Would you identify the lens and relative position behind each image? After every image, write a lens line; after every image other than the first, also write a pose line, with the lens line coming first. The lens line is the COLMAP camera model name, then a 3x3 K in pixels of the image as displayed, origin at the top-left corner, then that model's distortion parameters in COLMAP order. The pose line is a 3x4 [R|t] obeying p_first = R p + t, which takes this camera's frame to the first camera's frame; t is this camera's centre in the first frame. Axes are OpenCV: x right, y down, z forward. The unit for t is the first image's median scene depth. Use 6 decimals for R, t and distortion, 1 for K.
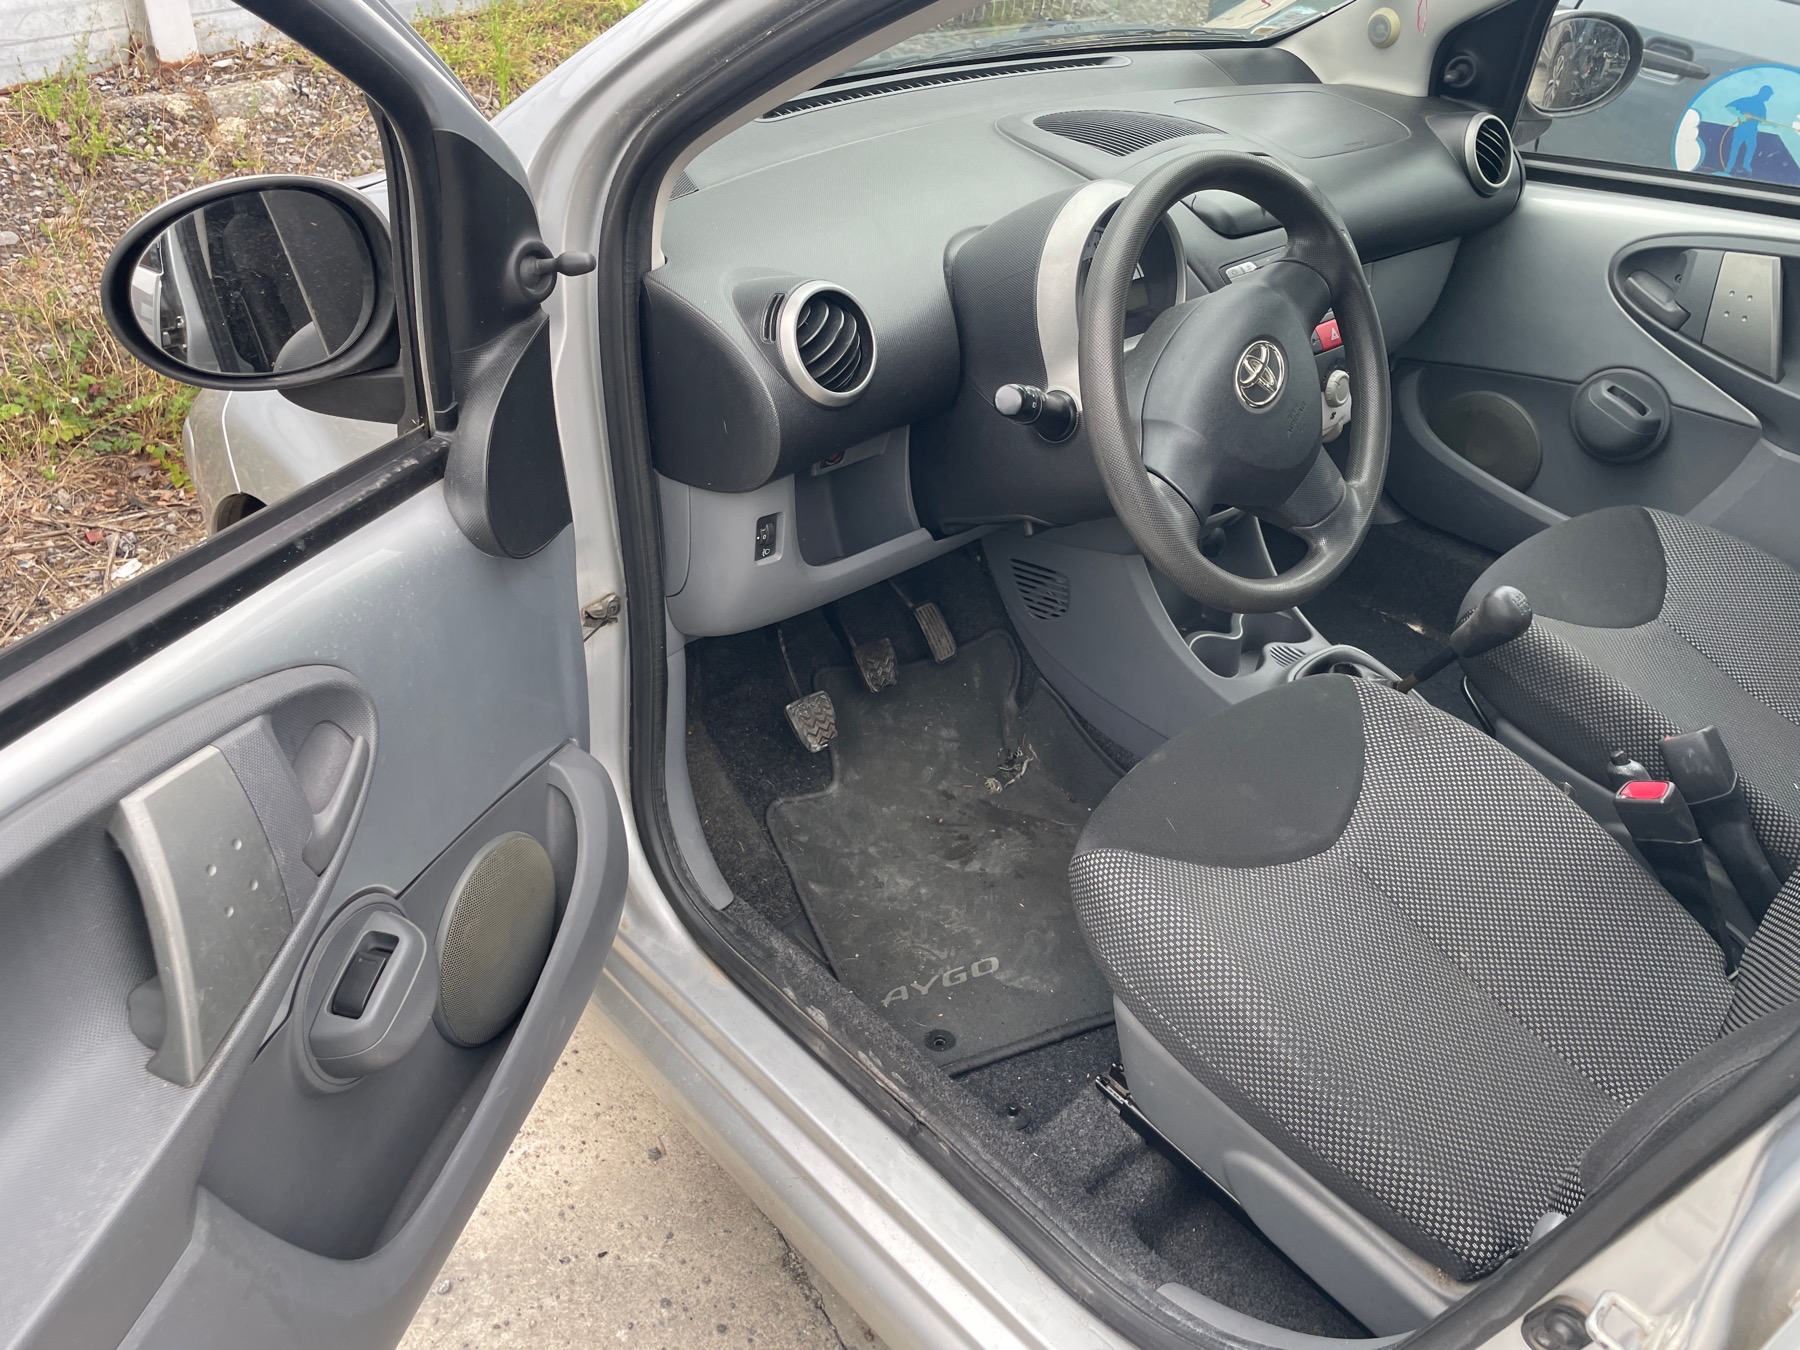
lens RADIAL K [[1371.0, 0, 895.1], [0, 1371.0, 686.2], [0, 0, 1]] dist [0.071427, -0.097170]
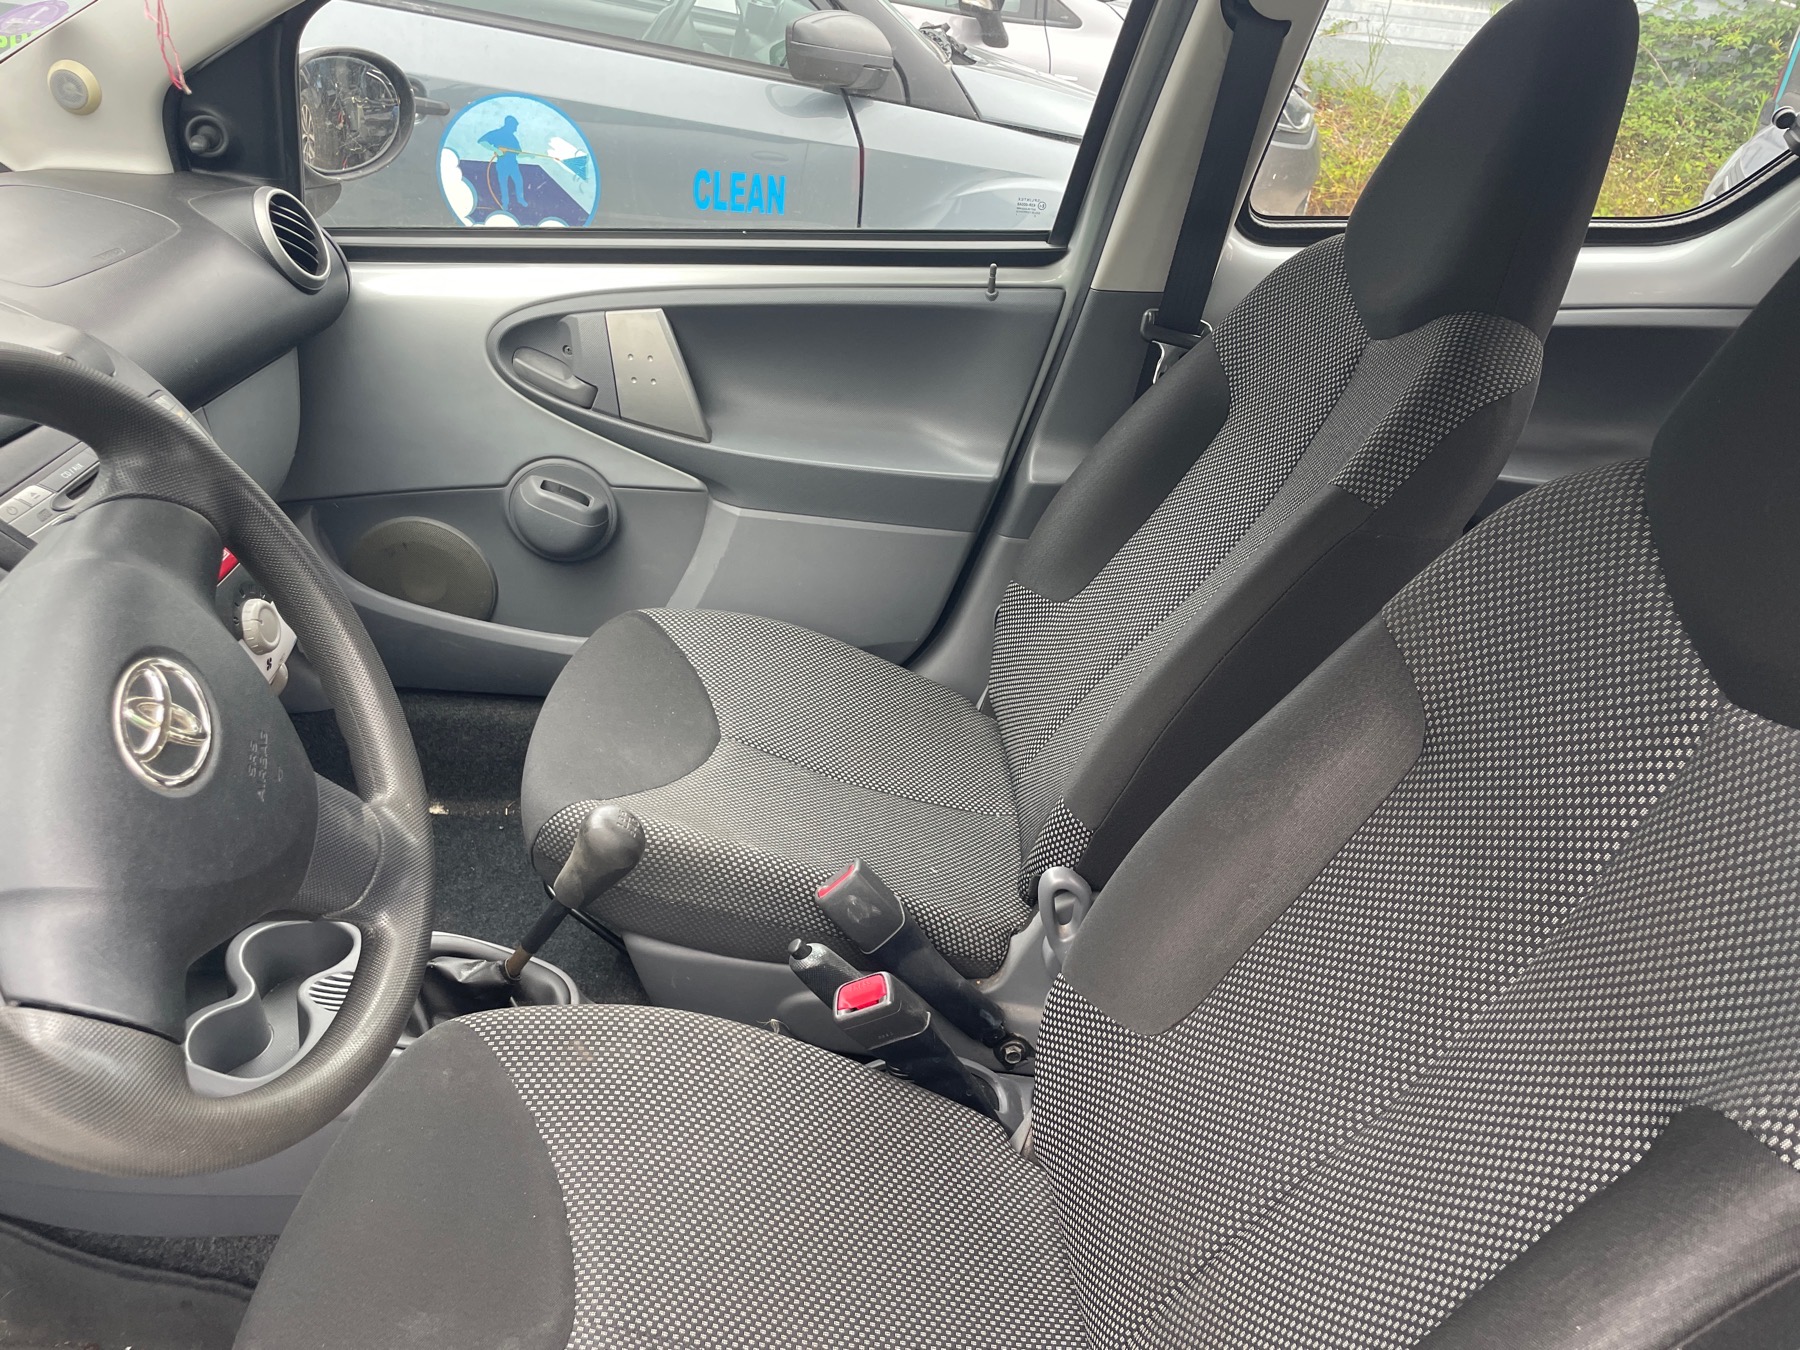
lens RADIAL K [[1371.0, 0, 895.1], [0, 1371.0, 686.2], [0, 0, 1]] dist [0.071427, -0.097170]
pose [[0.670625, -0.348448, 0.654864, 0.067246], [0.366114, 0.923269, 0.116339, -0.124666], [-0.645153, 0.161735, 0.746739, 0.260853]]
